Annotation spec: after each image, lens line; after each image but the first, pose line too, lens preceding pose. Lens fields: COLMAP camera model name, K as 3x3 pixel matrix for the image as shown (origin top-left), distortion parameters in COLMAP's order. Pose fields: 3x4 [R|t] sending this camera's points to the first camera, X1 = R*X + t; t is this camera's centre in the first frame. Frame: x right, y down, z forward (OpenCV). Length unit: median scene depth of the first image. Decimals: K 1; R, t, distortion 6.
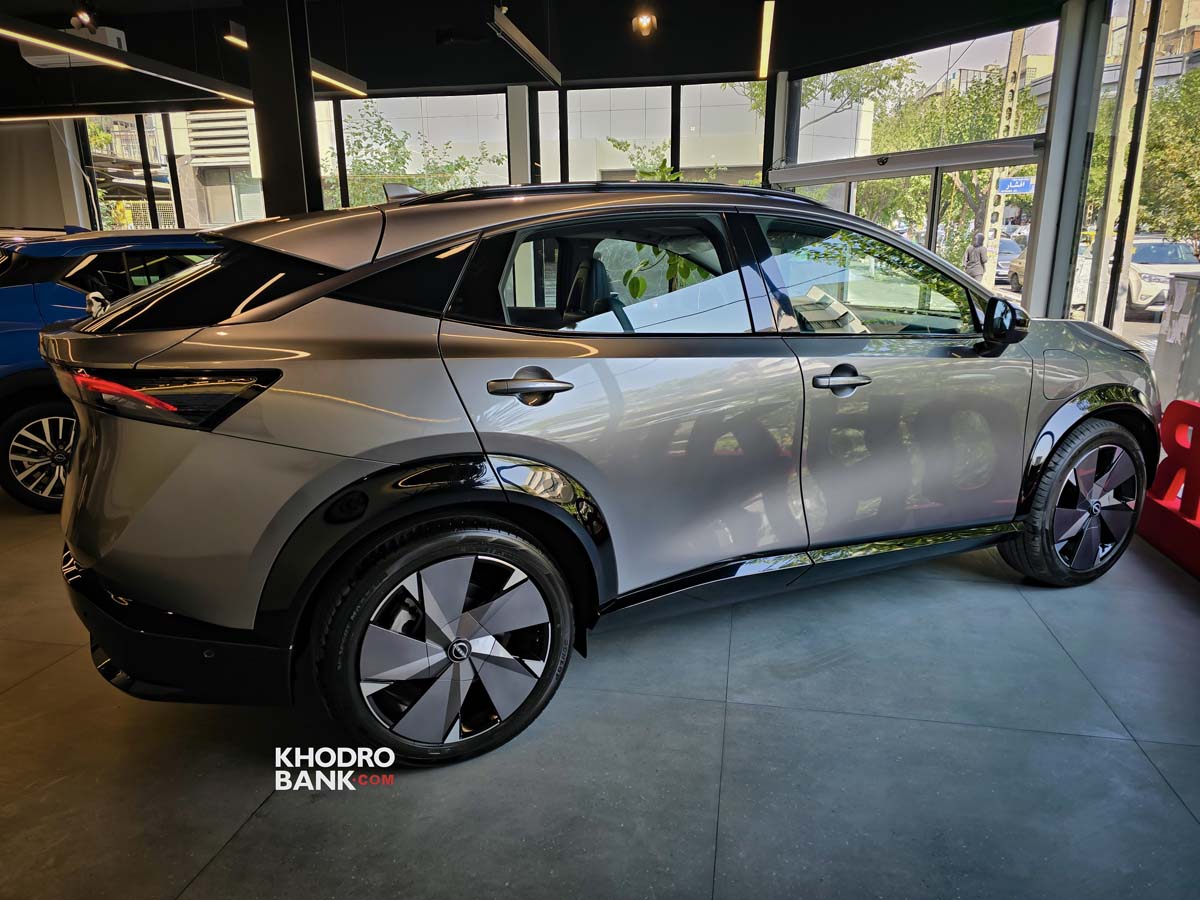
lens RADIAL K [[792.1, 0, 600.0], [0, 792.1, 450.0], [0, 0, 1]] dist [0.008596, 0.004124]
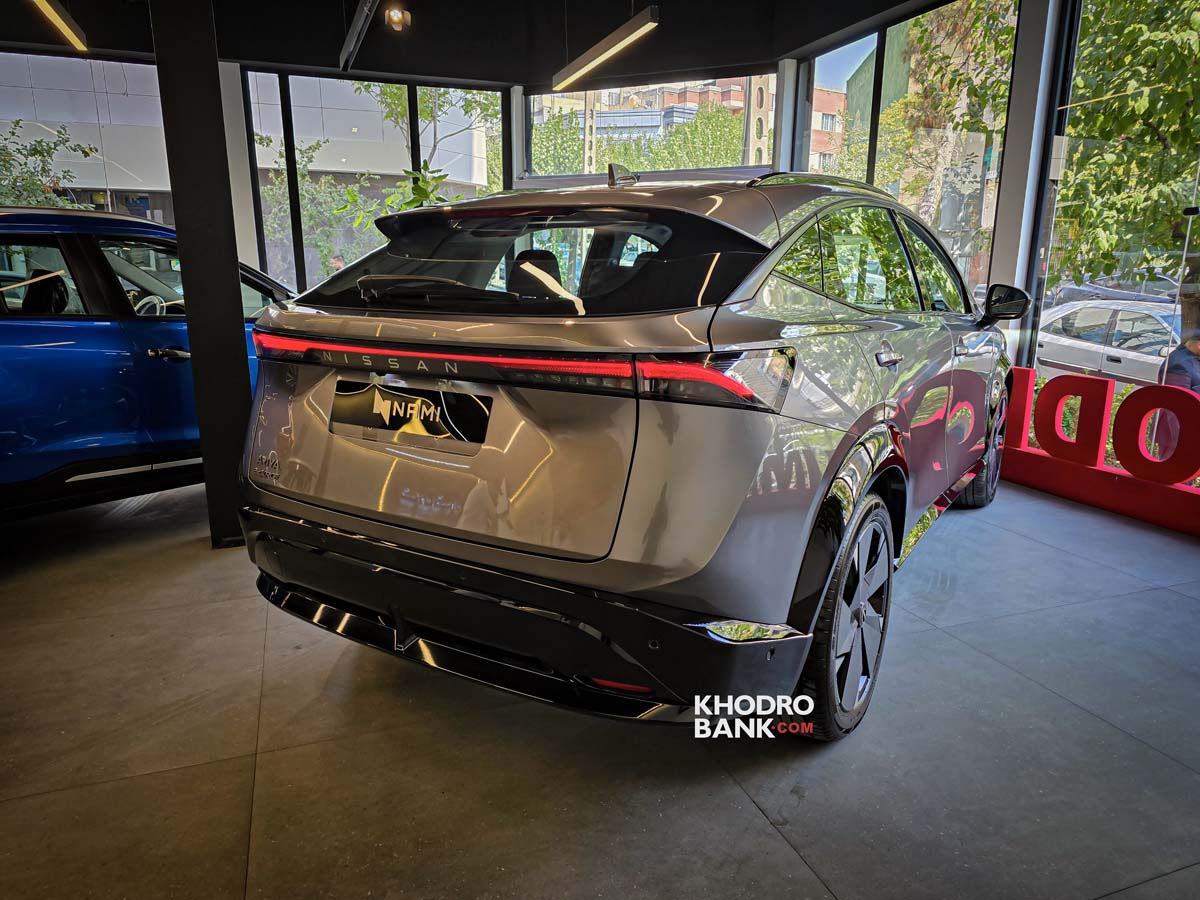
lens RADIAL K [[806.8, 0, 600.0], [0, 806.8, 450.0], [0, 0, 1]] dist [0.003230, 0.000320]
pose [[0.854023, -0.106970, 0.509118, -0.272374], [0.118243, 0.992932, 0.010277, -0.004620], [-0.506619, 0.051423, 0.860635, 0.069270]]
